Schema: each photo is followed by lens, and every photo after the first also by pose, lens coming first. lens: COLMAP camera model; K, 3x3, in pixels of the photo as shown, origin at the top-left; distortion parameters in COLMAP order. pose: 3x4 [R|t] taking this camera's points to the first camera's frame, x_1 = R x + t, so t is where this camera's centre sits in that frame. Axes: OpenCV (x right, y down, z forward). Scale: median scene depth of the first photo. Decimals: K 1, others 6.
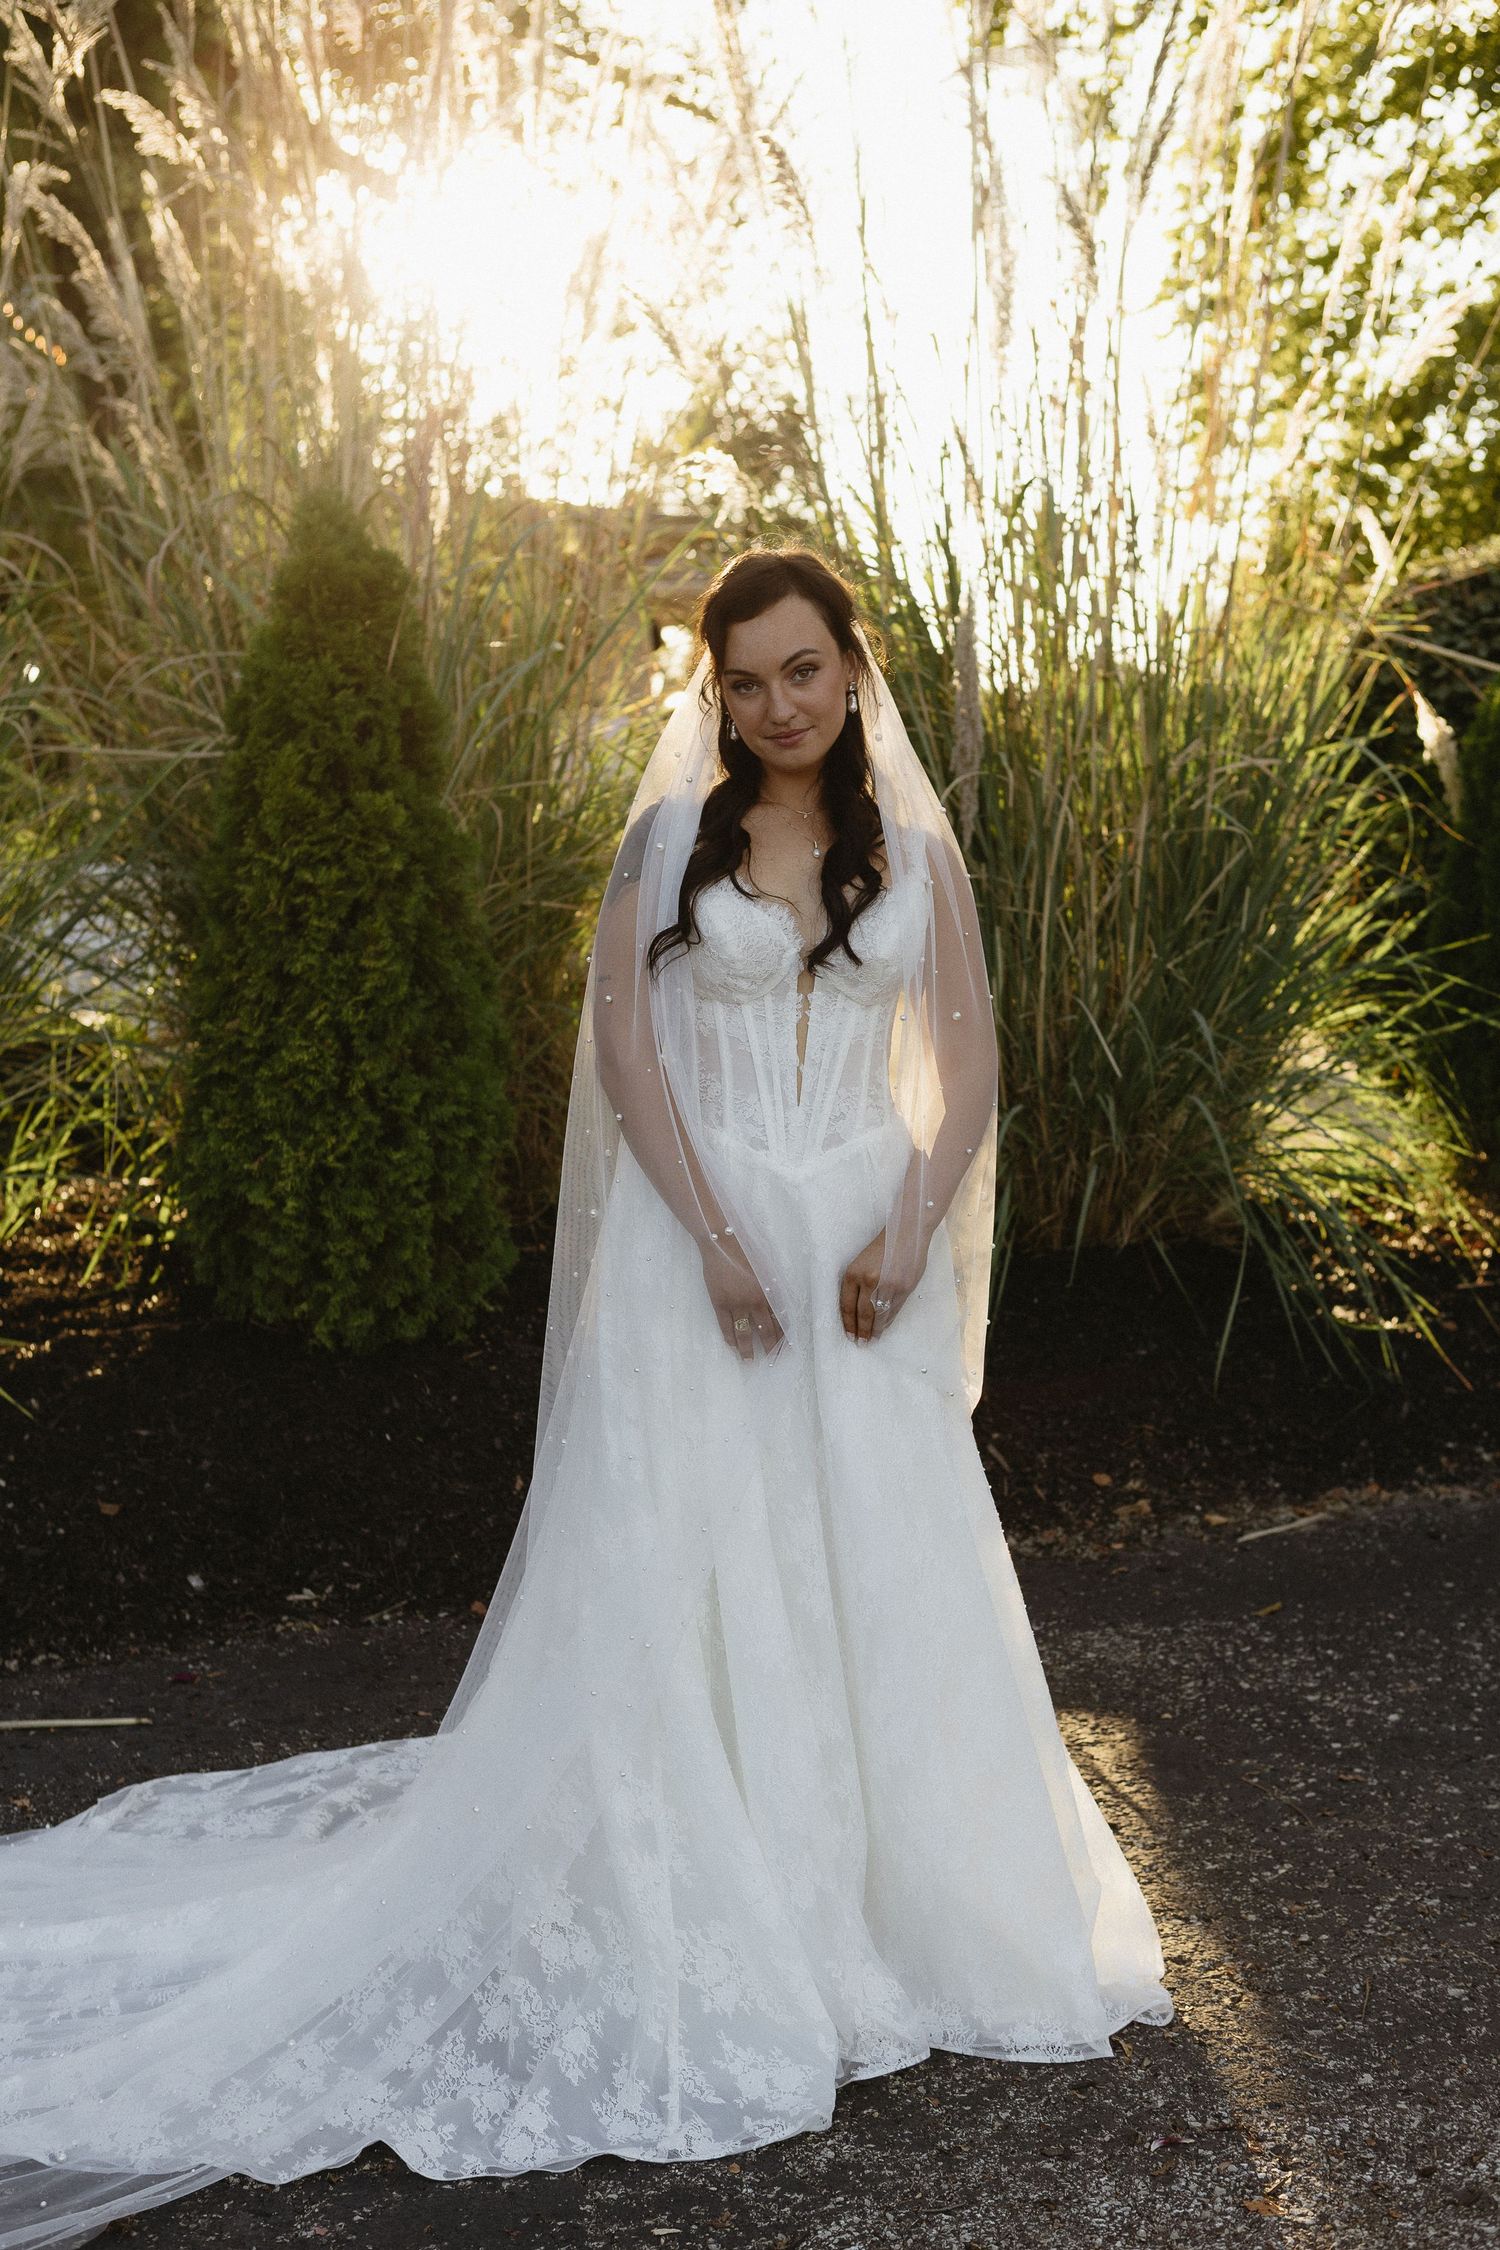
lens RADIAL K [[2878.7, 0, 738.1], [0, 2878.7, 1137.7], [0, 0, 1]] dist [0.062034, -0.075978]
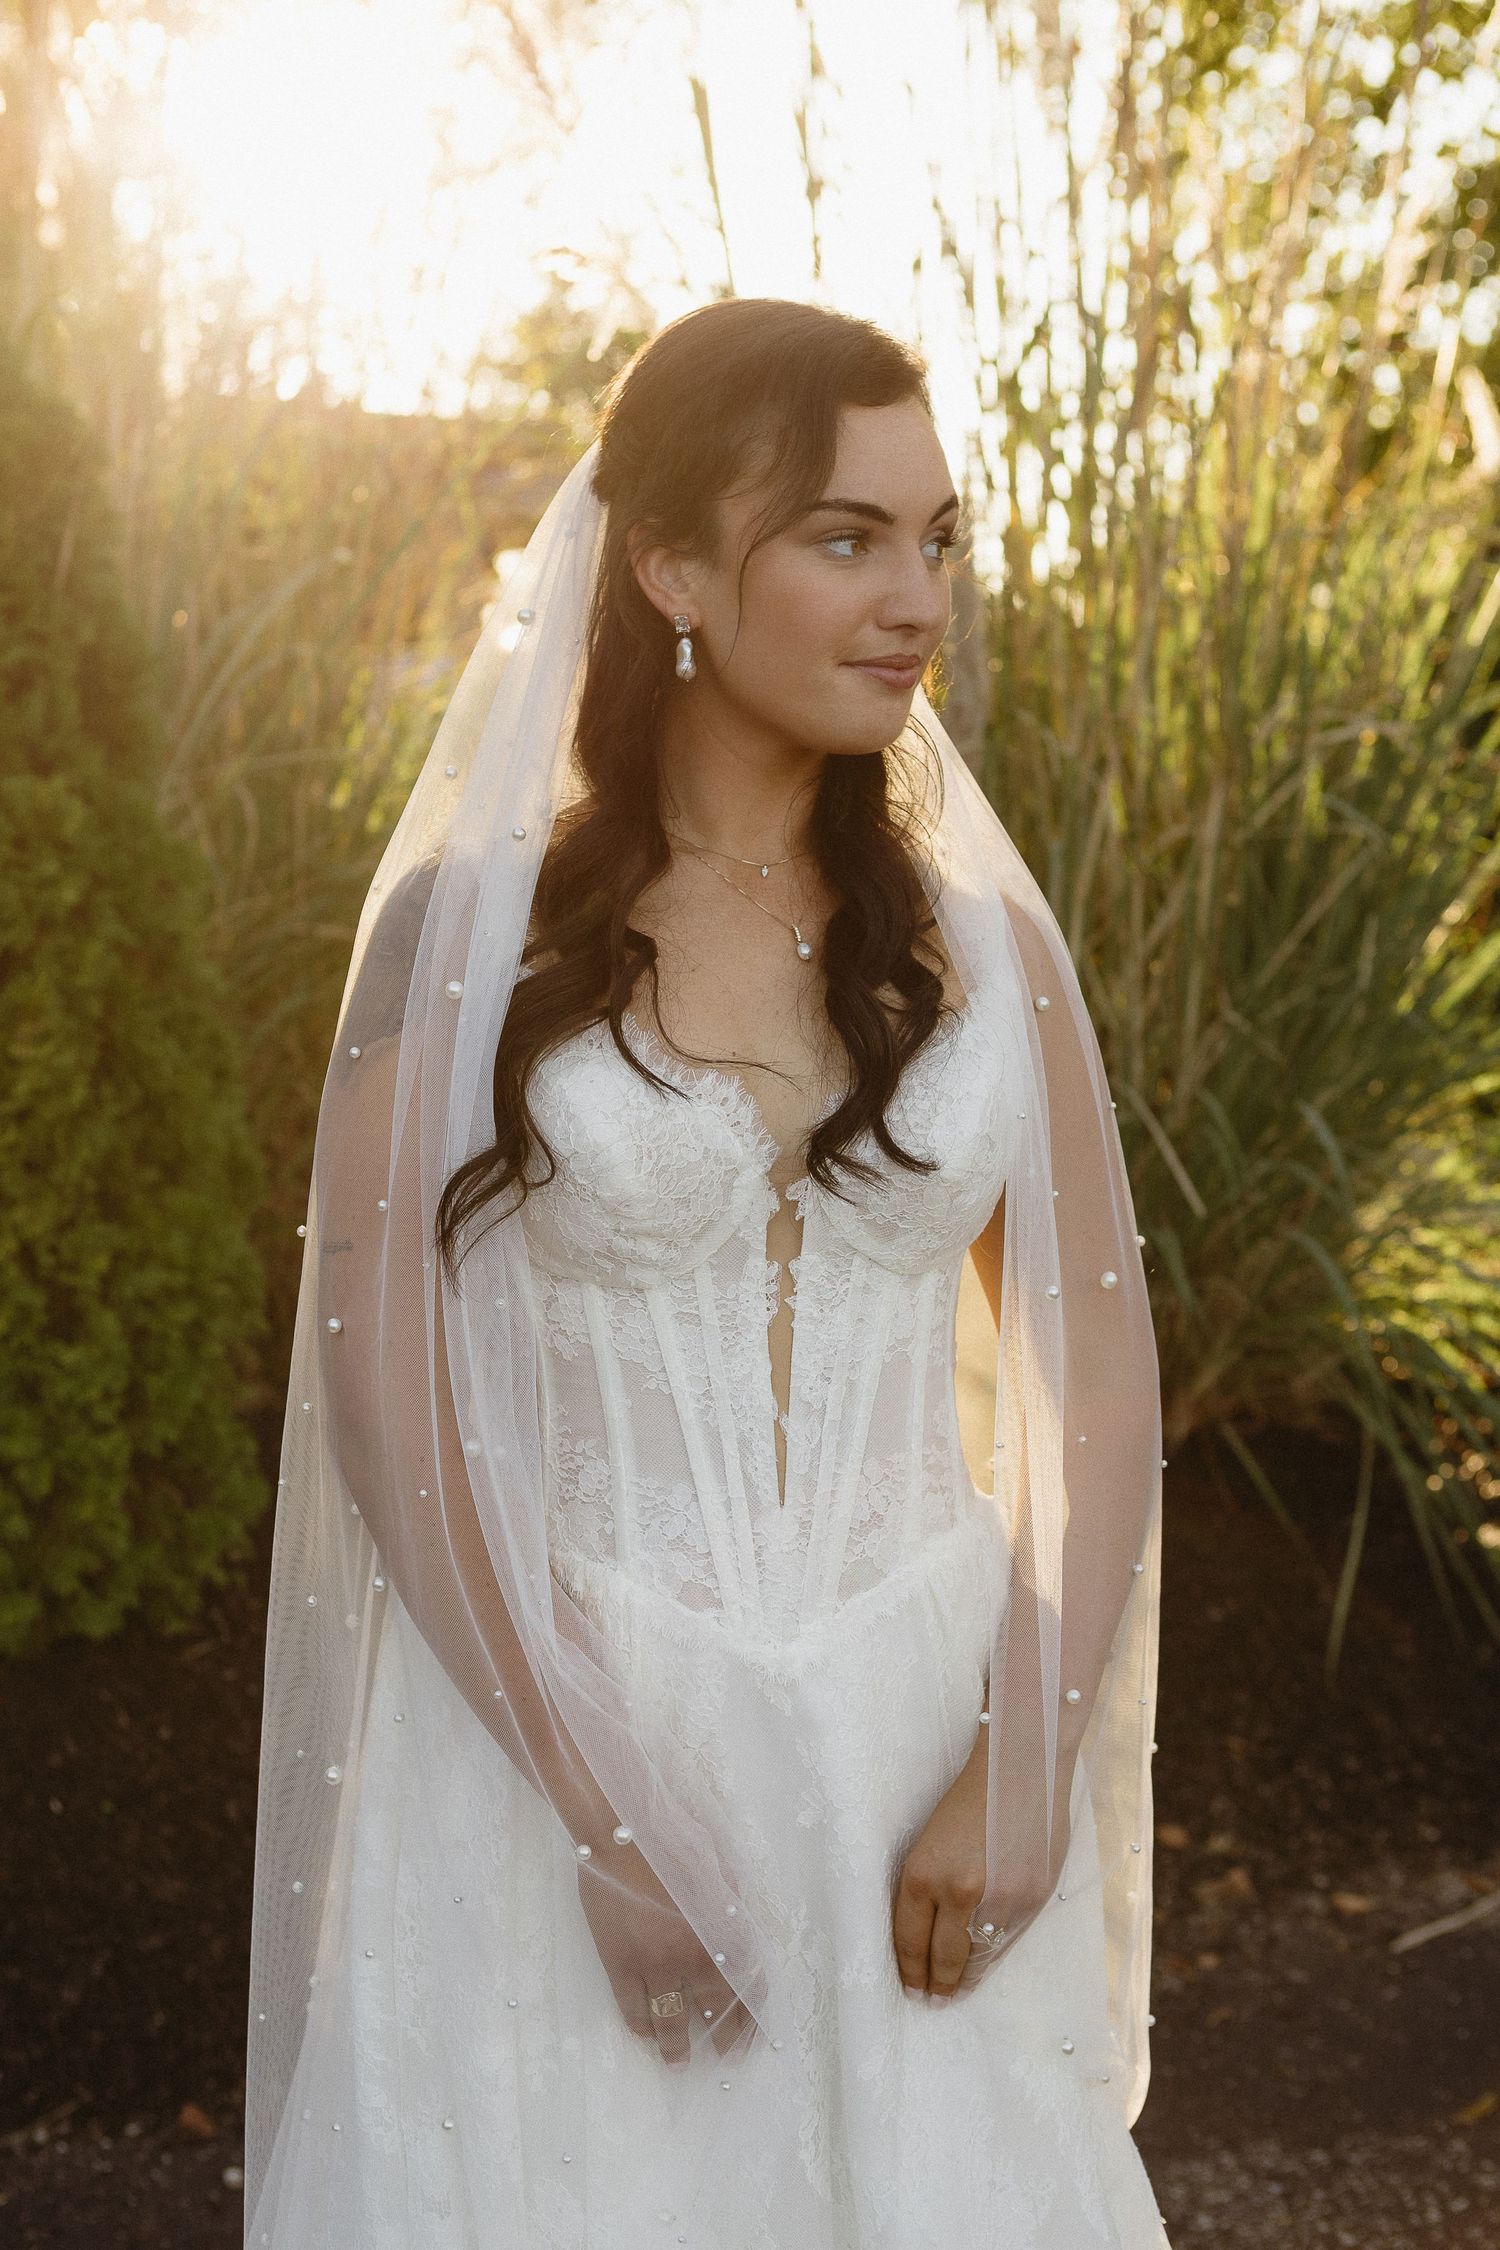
lens RADIAL K [[3243.2, 0, 637.9], [0, 3243.2, 1134.5], [0, 0, 1]] dist [-0.012676, 0.044850]
pose [[0.999840, -0.000602, 0.017881, -0.007220], [0.000552, 0.999996, 0.002805, -0.043916], [-0.017882, -0.002795, 0.999836, 0.291112]]
